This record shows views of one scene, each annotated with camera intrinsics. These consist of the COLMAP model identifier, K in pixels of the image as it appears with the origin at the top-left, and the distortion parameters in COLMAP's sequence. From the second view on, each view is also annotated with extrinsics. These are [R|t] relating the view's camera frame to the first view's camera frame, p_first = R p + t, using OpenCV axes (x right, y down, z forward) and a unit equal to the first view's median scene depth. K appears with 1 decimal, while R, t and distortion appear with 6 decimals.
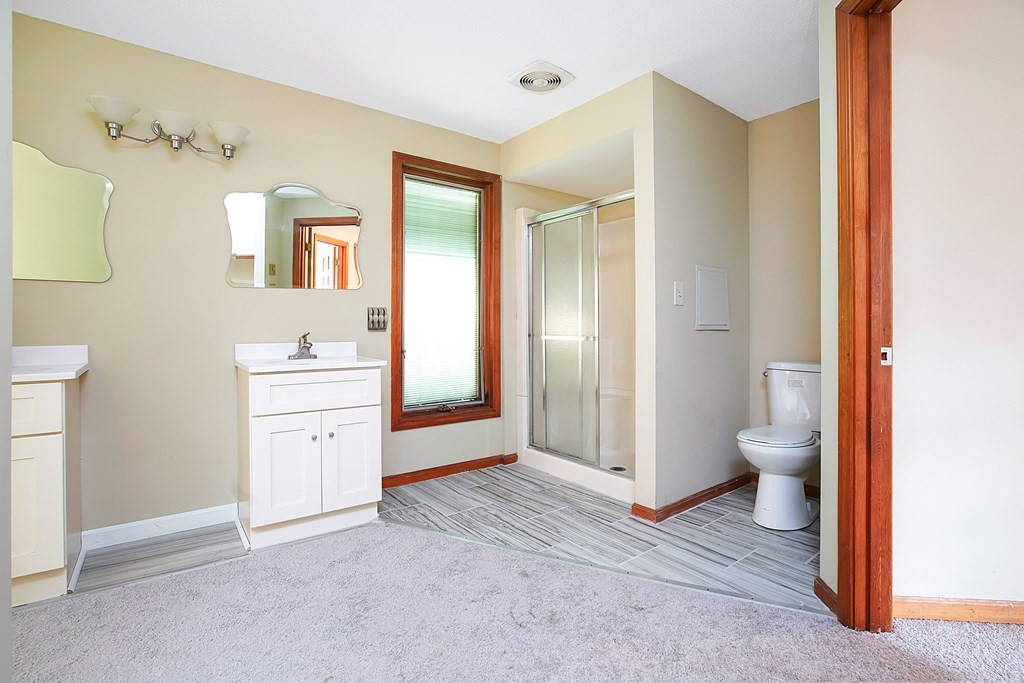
lens RADIAL K [[489.4, 0, 517.7], [0, 489.4, 312.3], [0, 0, 1]] dist [-0.060426, 0.024120]
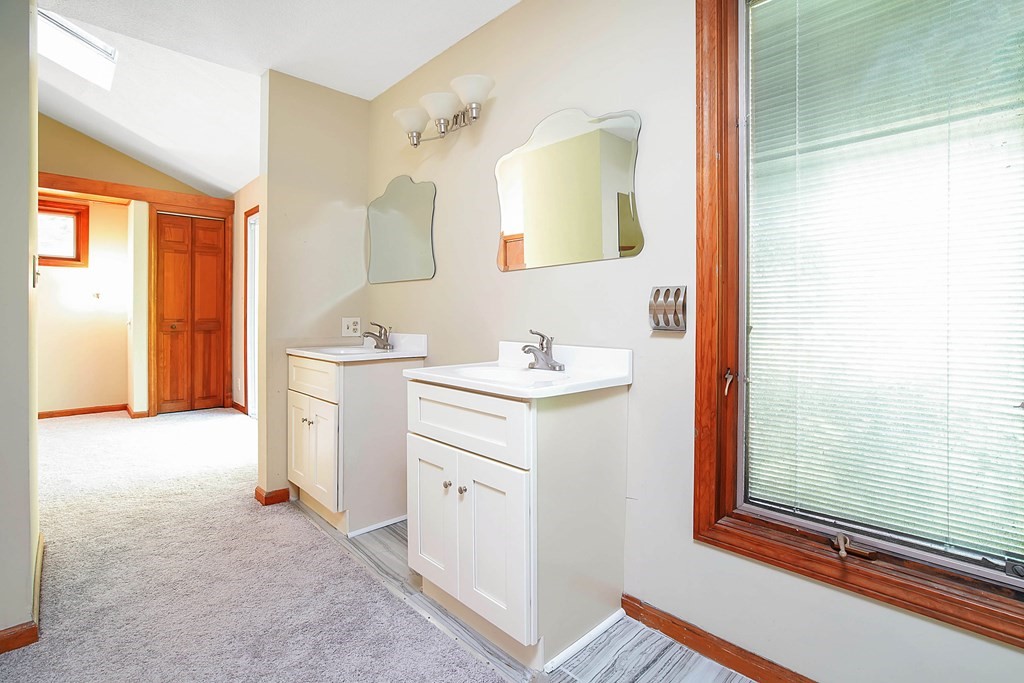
lens RADIAL K [[475.4, 0, 516.9], [0, 475.4, 324.4], [0, 0, 1]] dist [-0.046511, 0.010551]
pose [[0.121521, 0.016226, -0.992456, 0.205054], [0.018595, 0.999654, 0.018620, 0.019924], [0.992415, -0.020718, 0.121177, 0.869377]]
